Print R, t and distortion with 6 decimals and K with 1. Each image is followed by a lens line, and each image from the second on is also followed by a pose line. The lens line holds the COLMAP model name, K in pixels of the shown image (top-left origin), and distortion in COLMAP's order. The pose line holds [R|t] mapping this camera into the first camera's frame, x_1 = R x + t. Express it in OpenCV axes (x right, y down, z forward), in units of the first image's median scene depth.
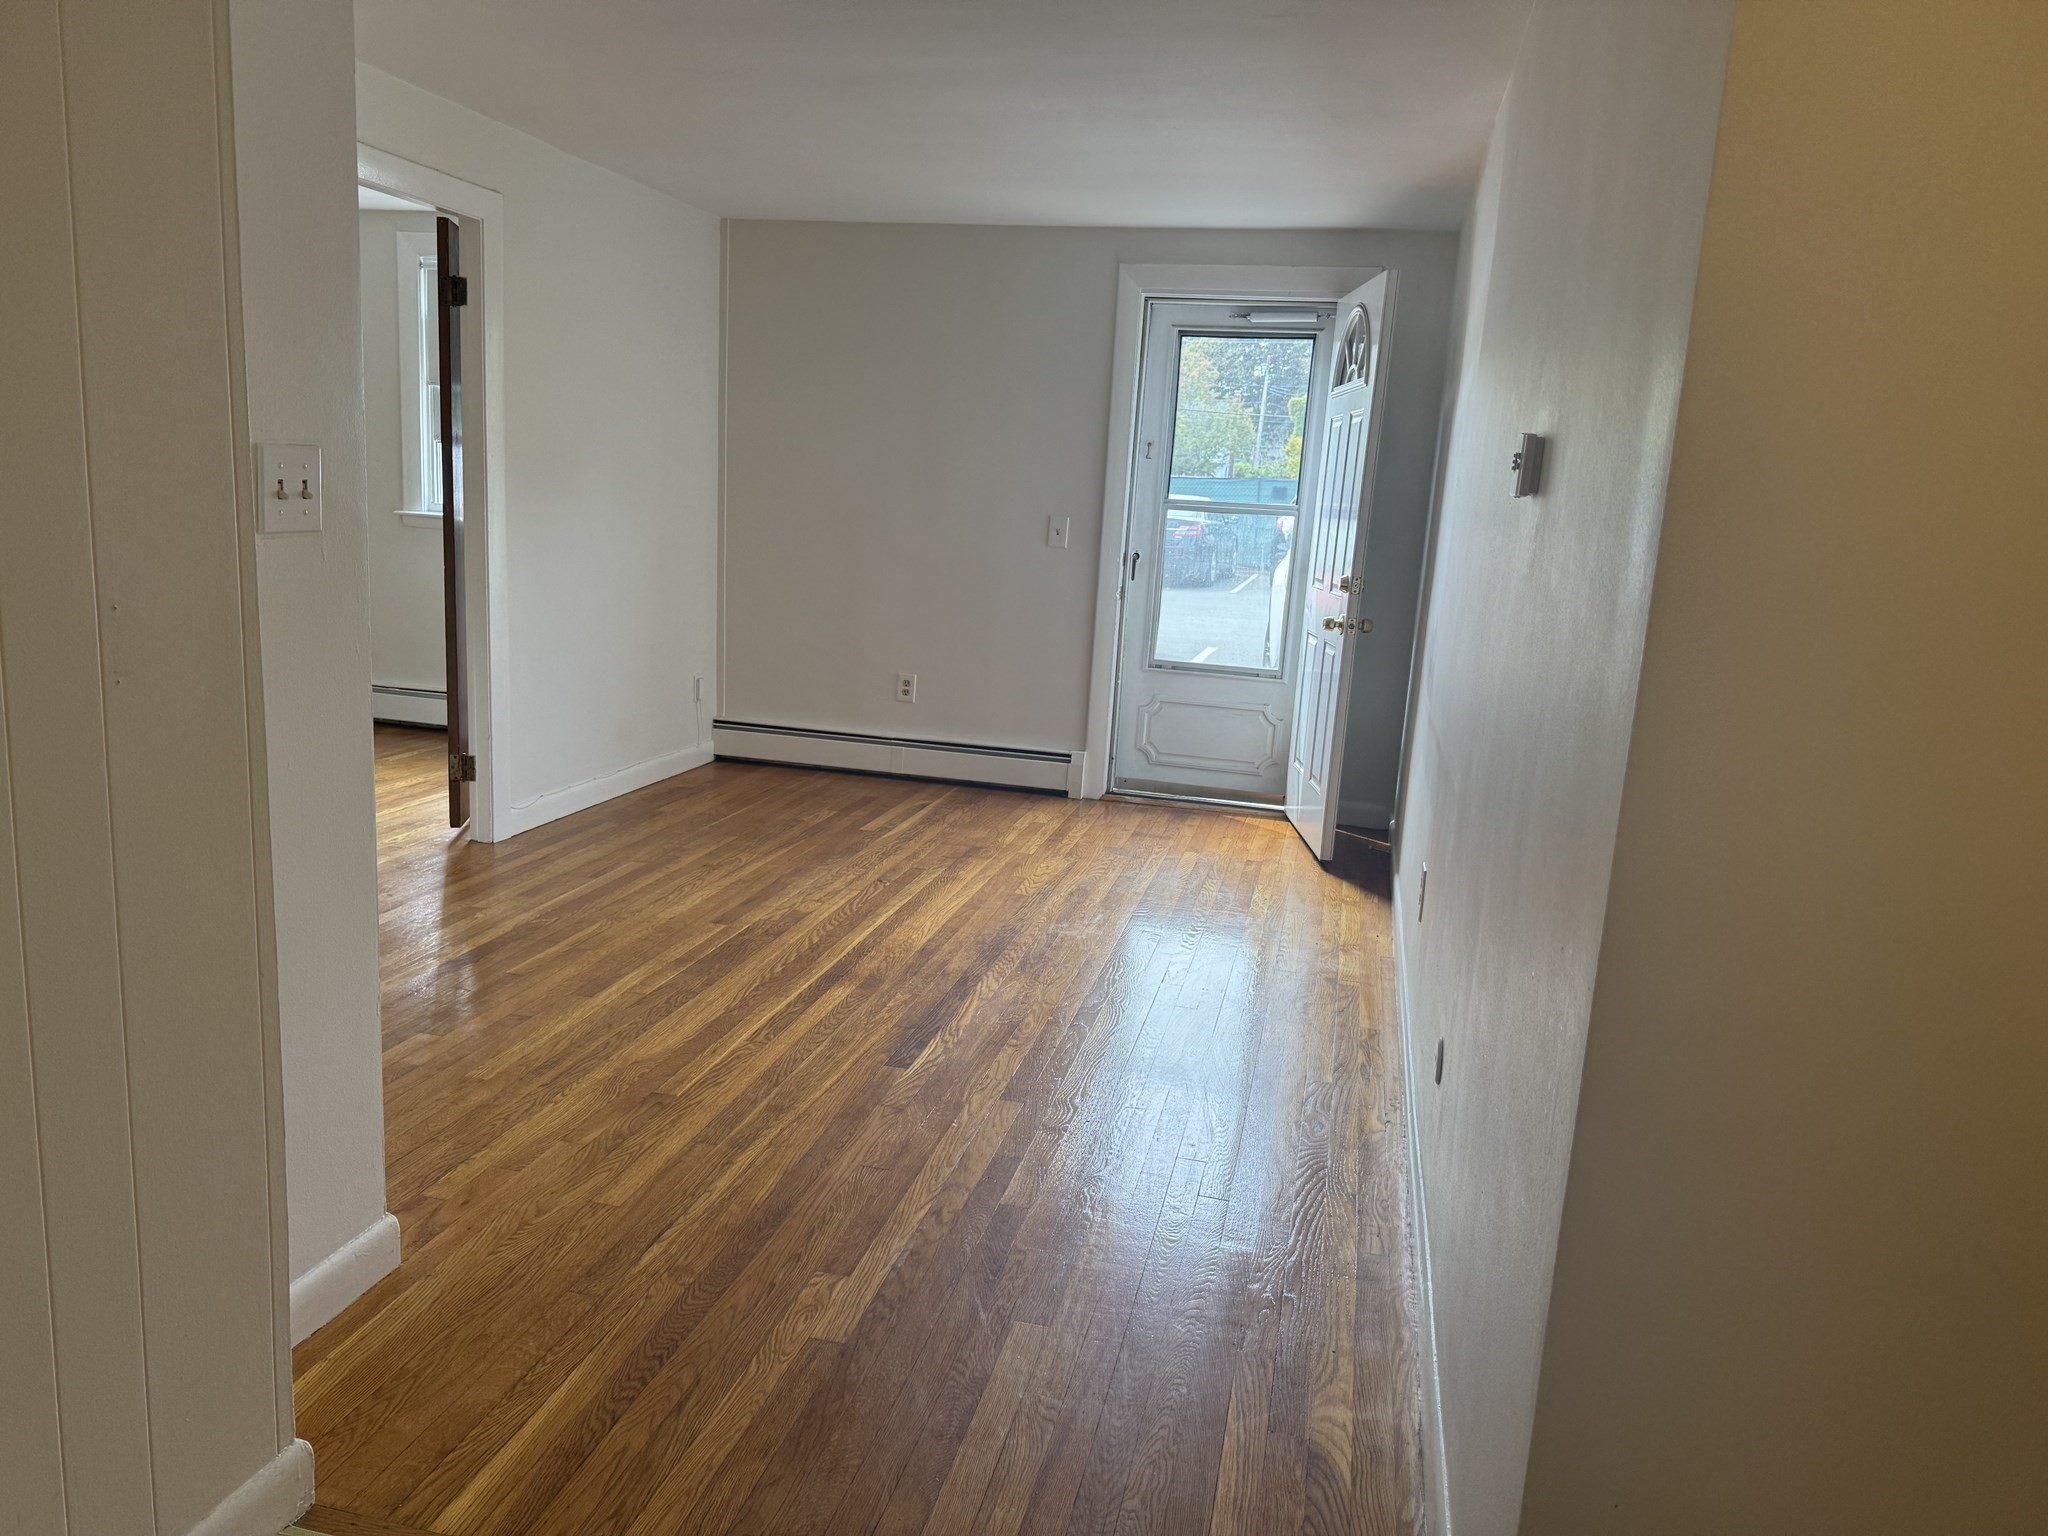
lens RADIAL K [[1419.5, 0, 1024.0], [0, 1419.5, 768.0], [0, 0, 1]] dist [0.177673, -0.388772]
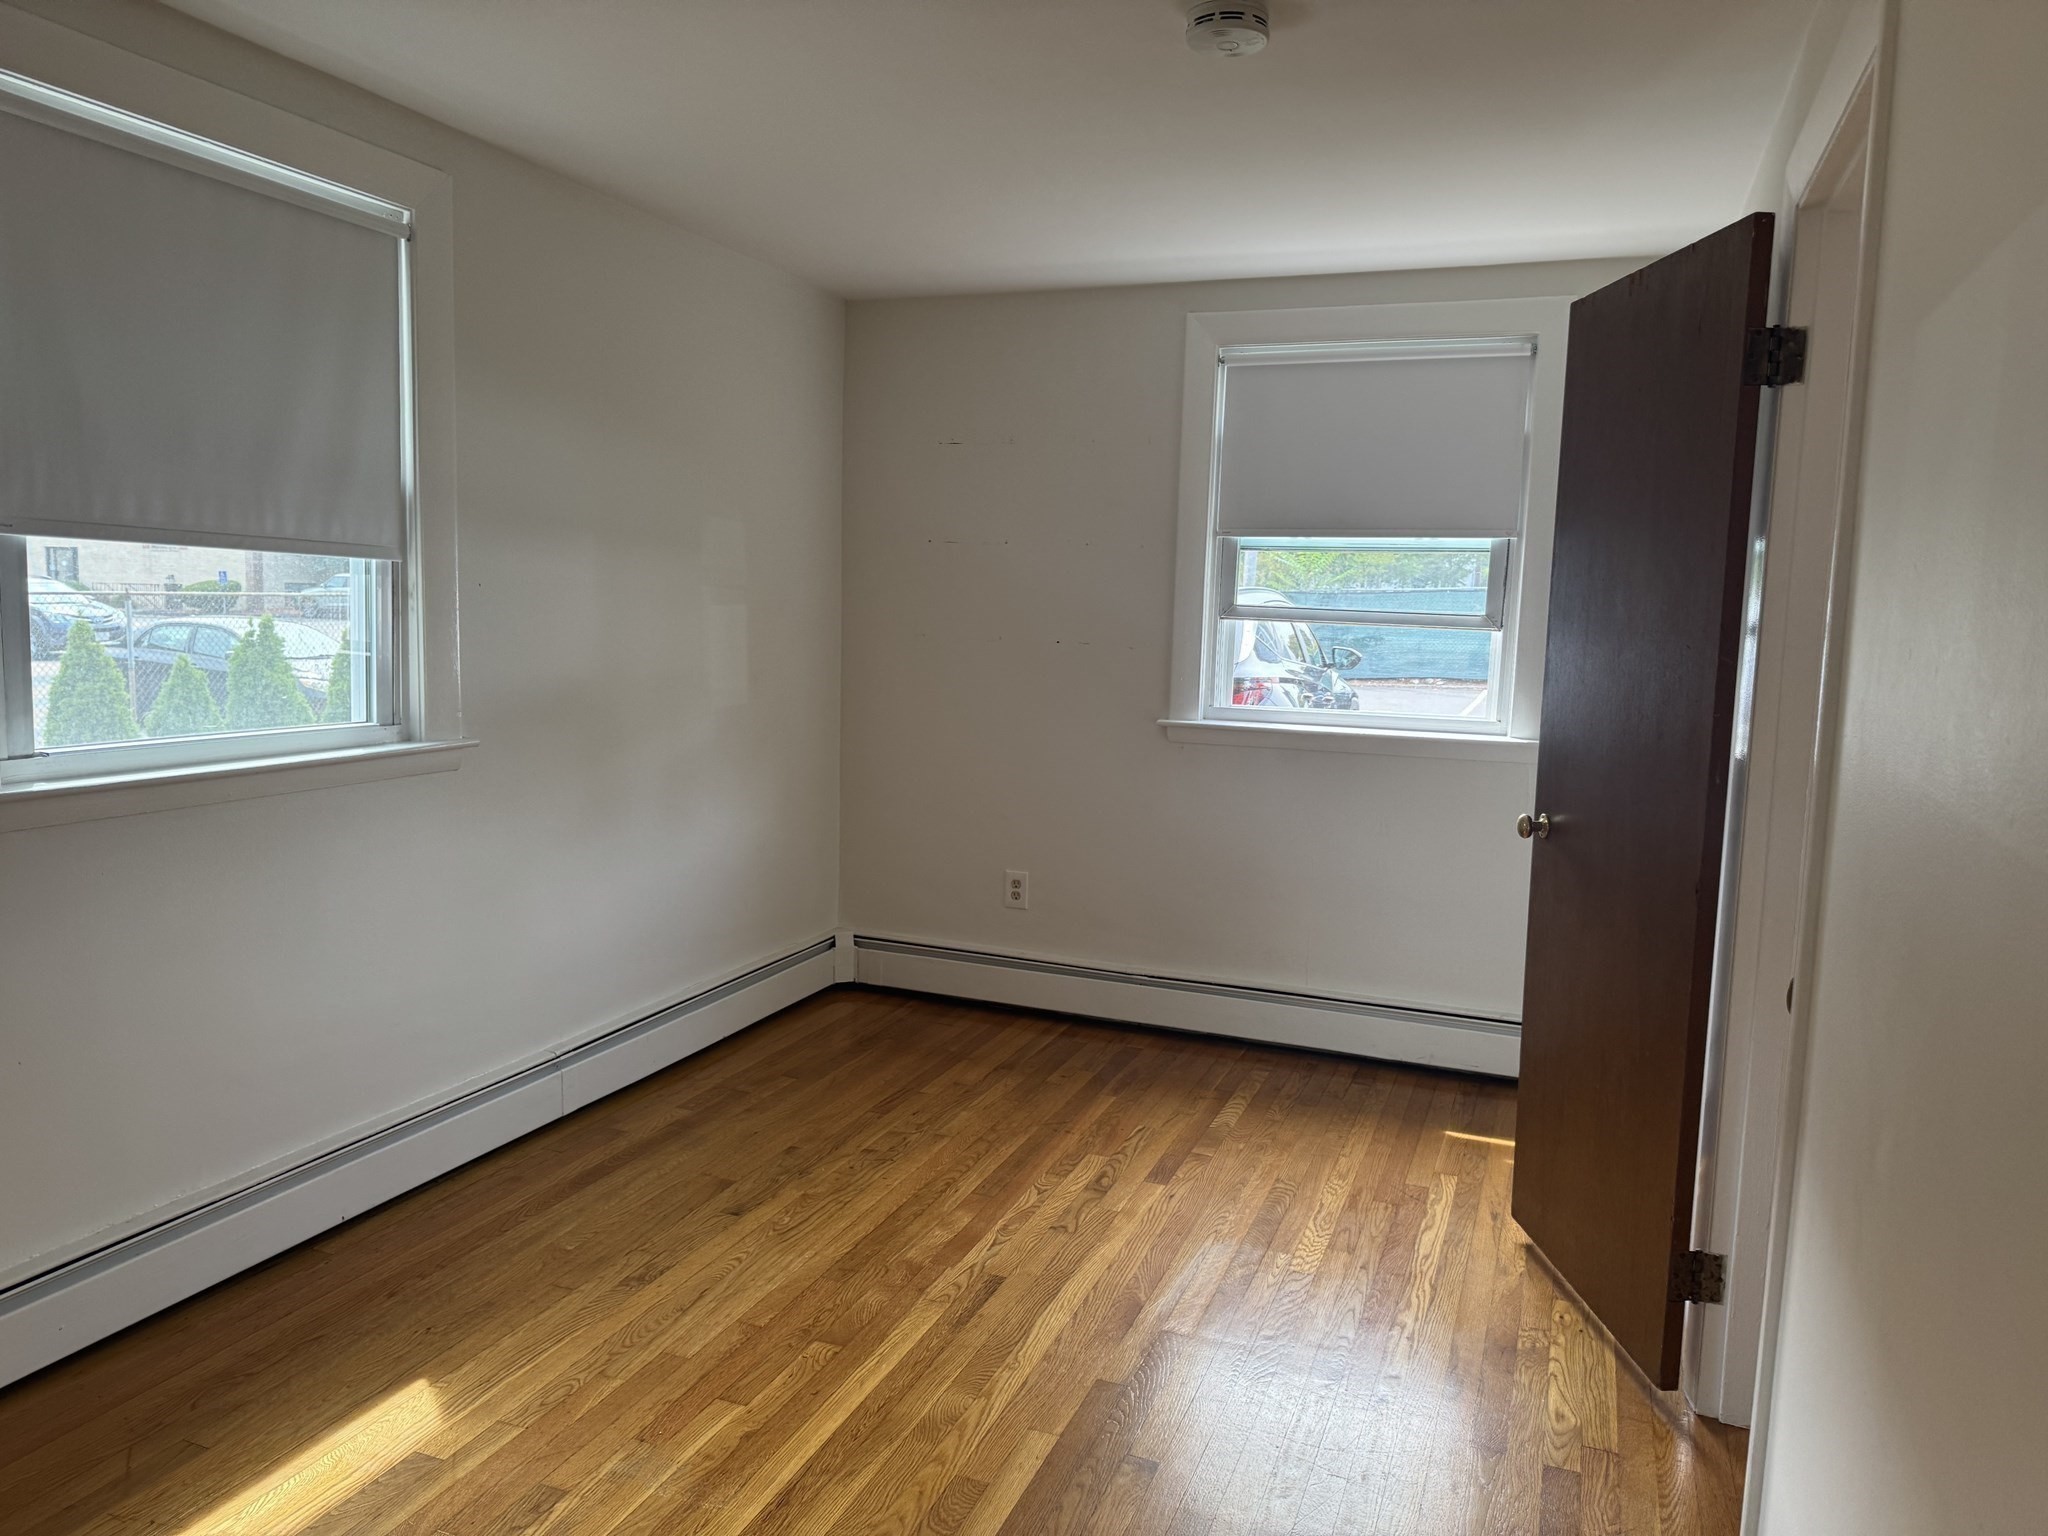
lens RADIAL K [[1437.3, 0, 1027.4], [0, 1437.3, 766.7], [0, 0, 1]] dist [0.066894, -0.092716]
pose [[0.989588, -0.014917, -0.143151, -0.548921], [0.003347, 0.996731, -0.080728, -0.139871], [0.143888, 0.079408, 0.986403, 0.451102]]
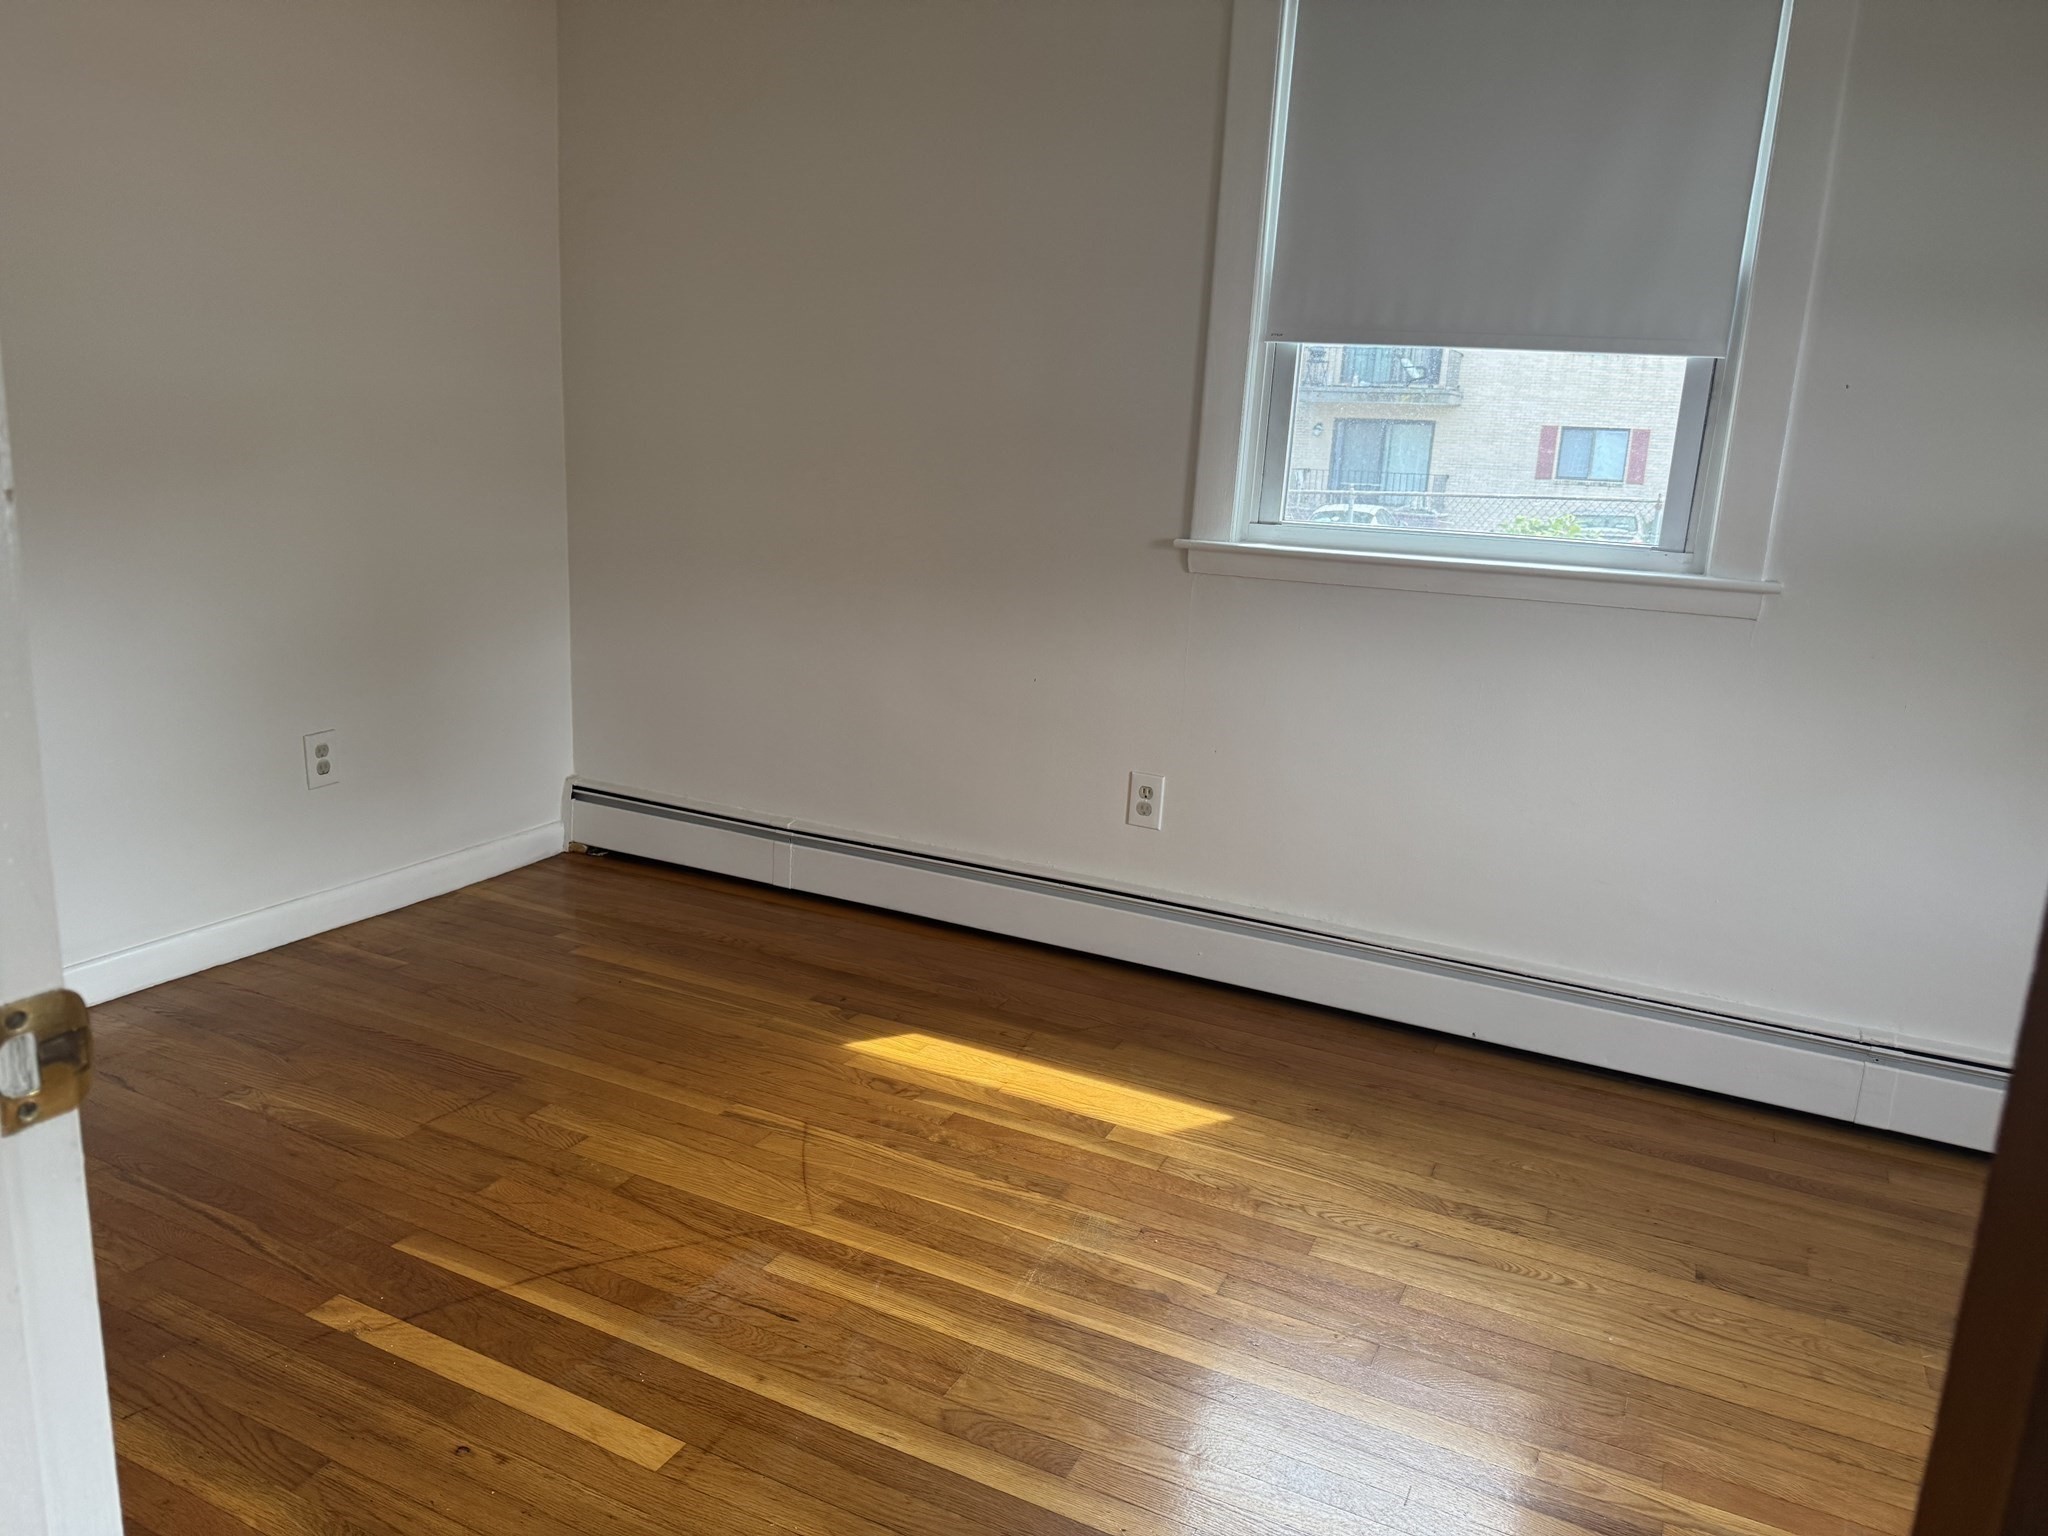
lens RADIAL K [[1437.3, 0, 1027.4], [0, 1437.3, 766.7], [0, 0, 1]] dist [0.066894, -0.092716]
pose [[-0.218344, 0.147866, -0.964604, -0.310841], [-0.251211, 0.946626, 0.201973, -0.183189], [0.942984, 0.286419, -0.169545, 0.930210]]
